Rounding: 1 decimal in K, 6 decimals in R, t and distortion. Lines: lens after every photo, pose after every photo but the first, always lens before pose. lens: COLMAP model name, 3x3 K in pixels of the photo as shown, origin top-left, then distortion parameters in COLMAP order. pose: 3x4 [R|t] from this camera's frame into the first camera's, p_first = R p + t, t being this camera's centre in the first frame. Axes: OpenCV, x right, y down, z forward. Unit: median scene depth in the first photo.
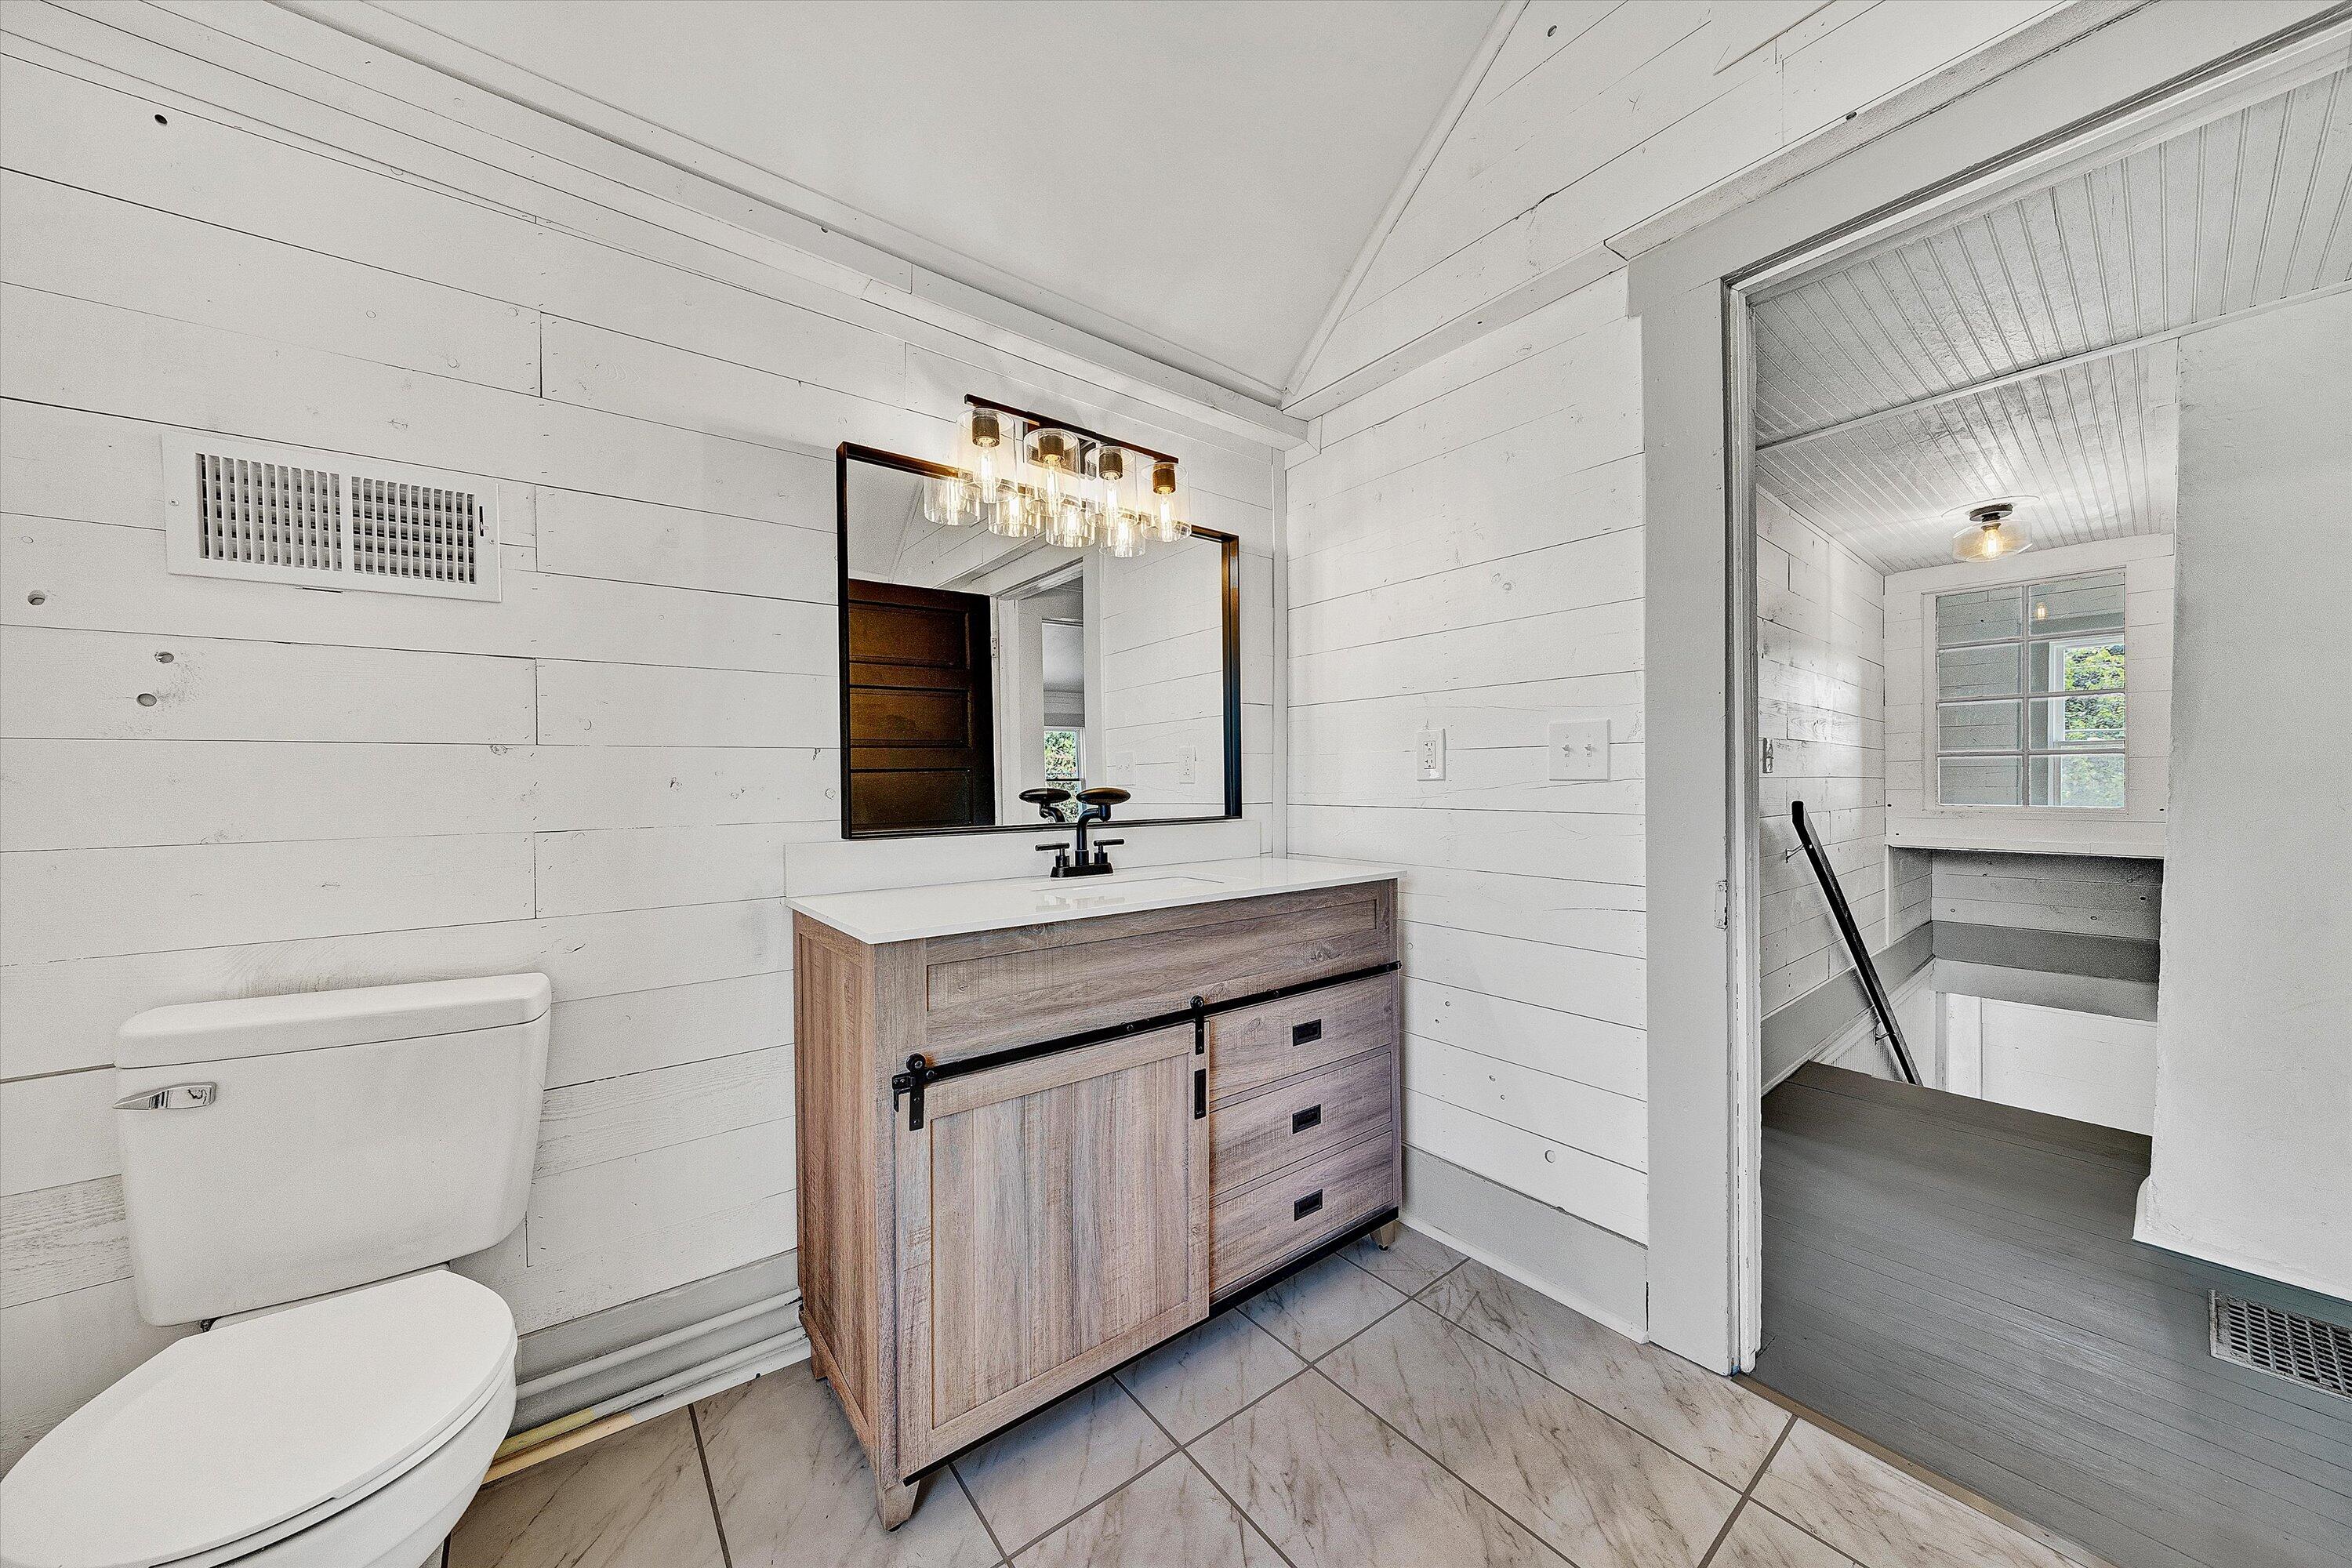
lens RADIAL K [[803.6, 0, 1189.8], [0, 803.6, 781.1], [0, 0, 1]] dist [0.000205, -0.000030]
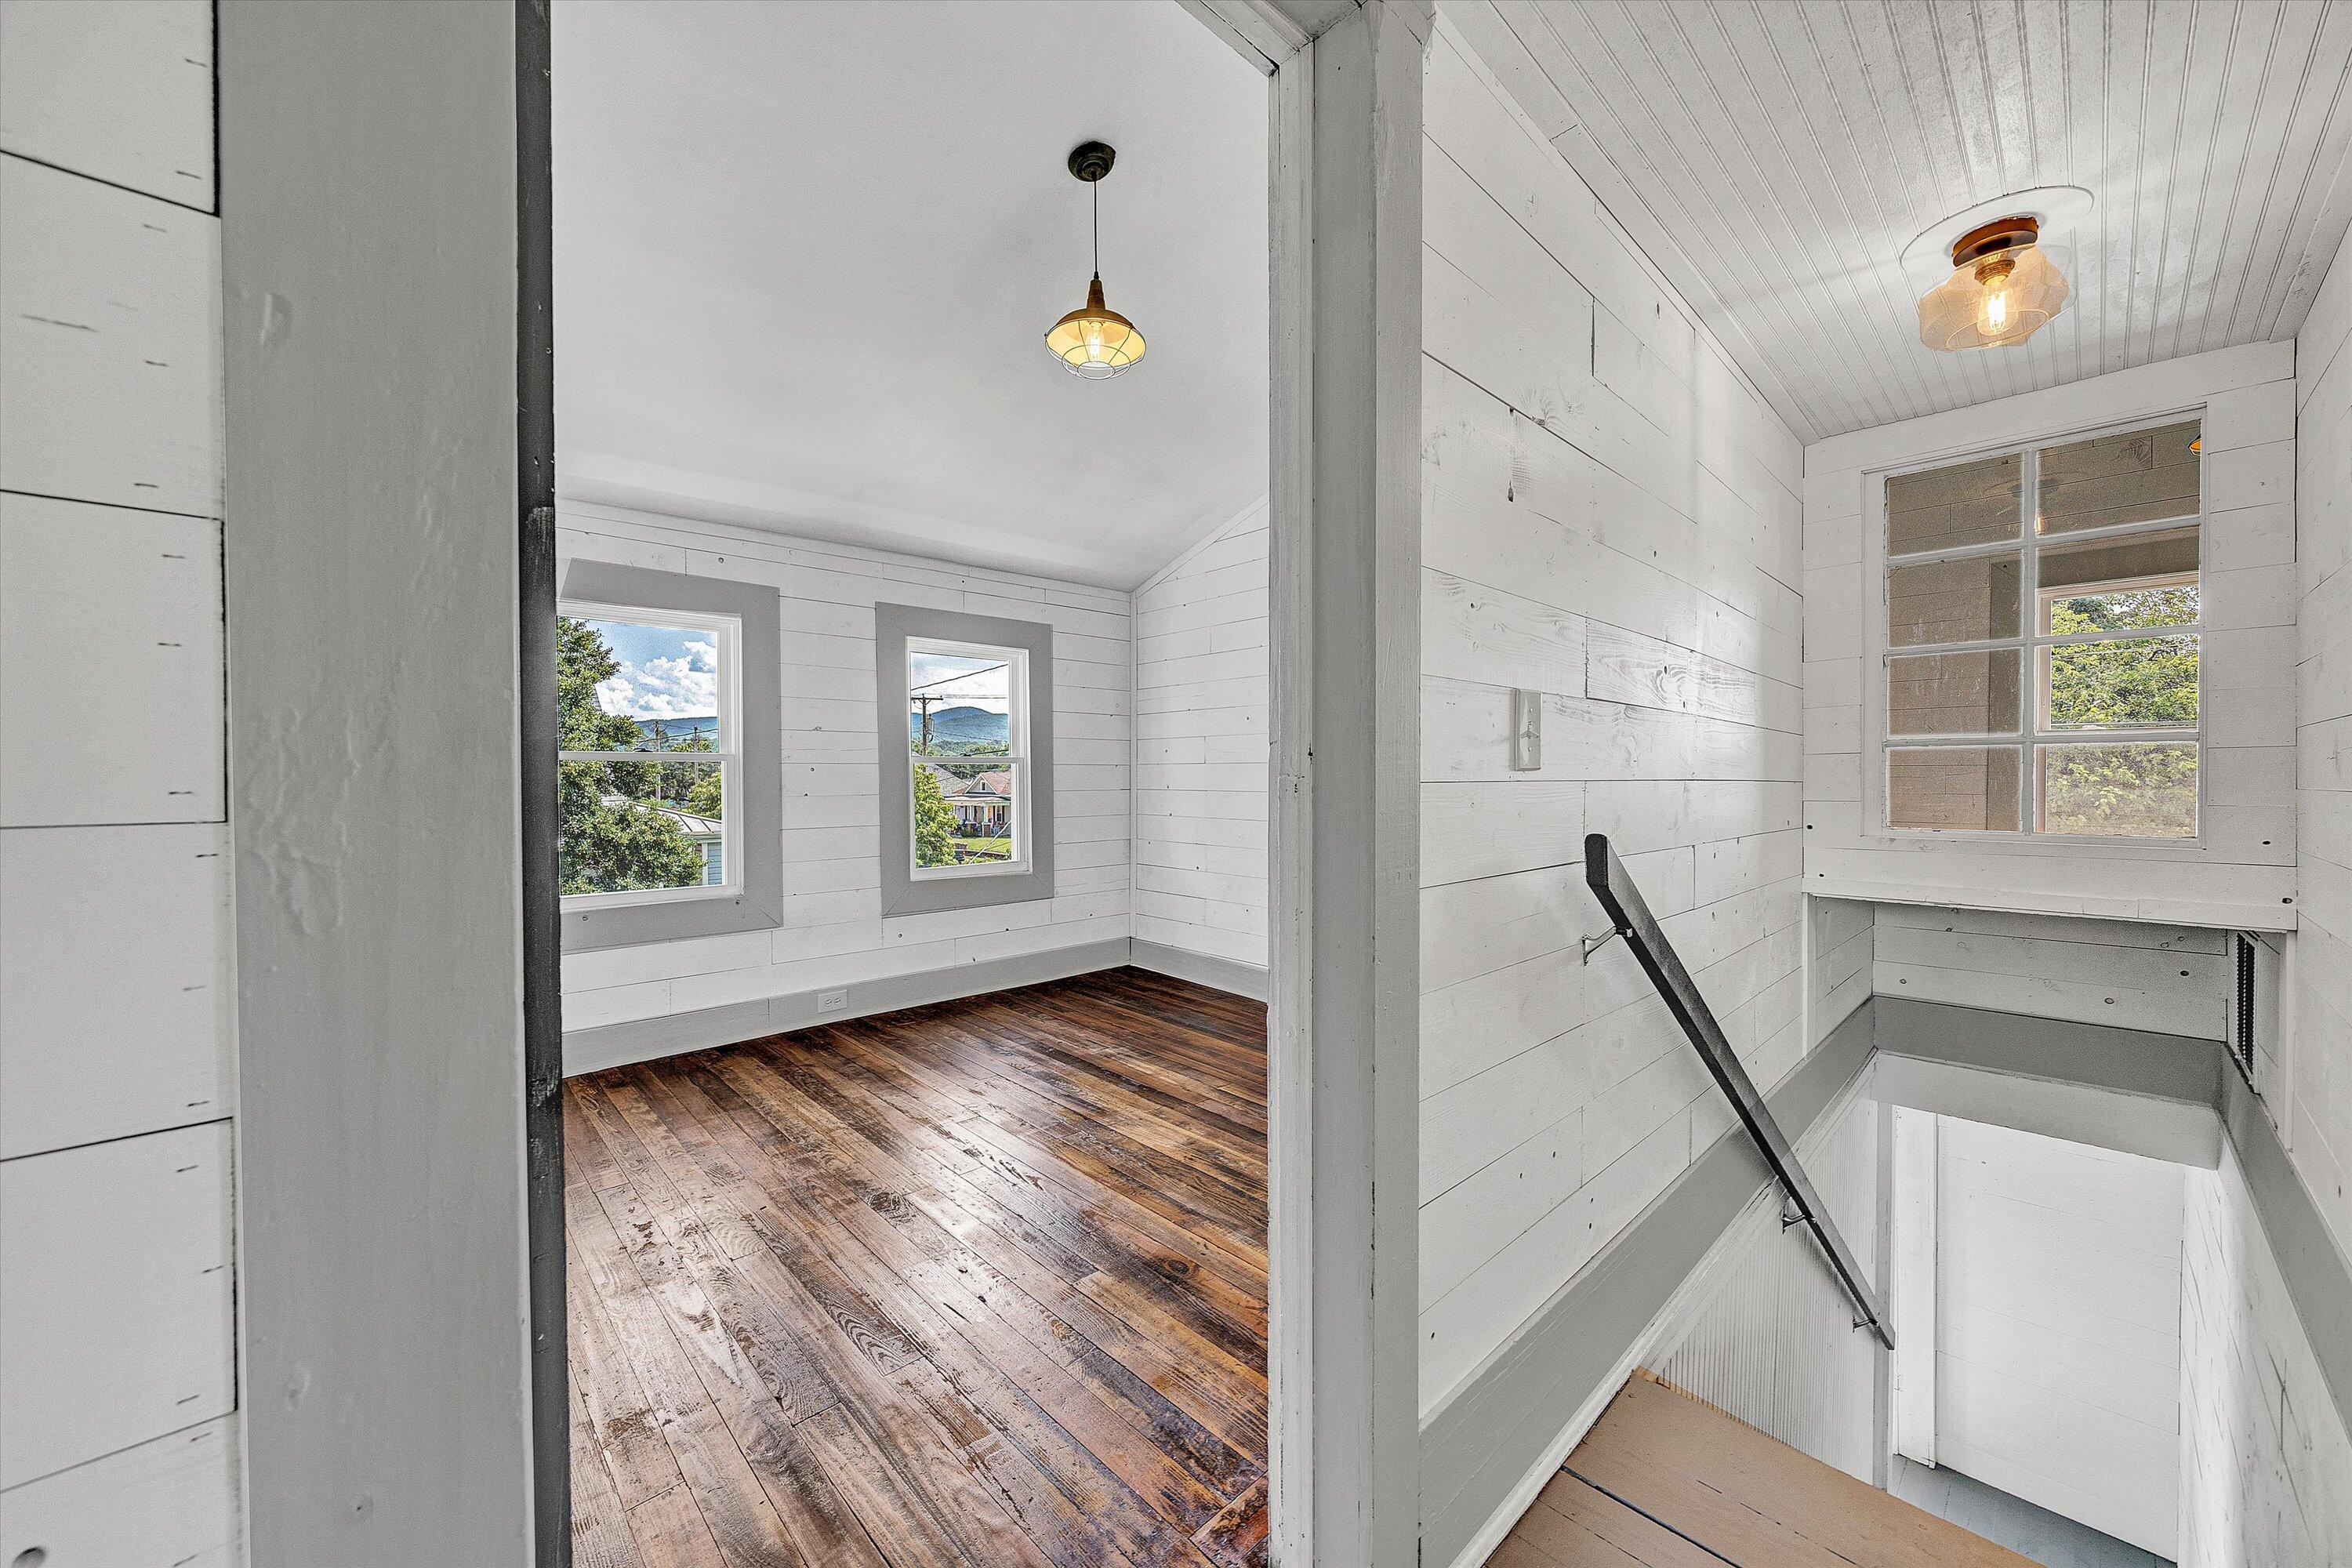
lens RADIAL K [[874.2, 0, 1178.3], [0, 874.2, 796.4], [0, 0, 1]] dist [-0.002685, 0.000009]
pose [[0.997307, -0.000338, 0.073338, 0.390667], [-0.000550, 0.999927, 0.012093, -0.001306], [-0.073336, -0.012101, 0.997234, 0.425801]]
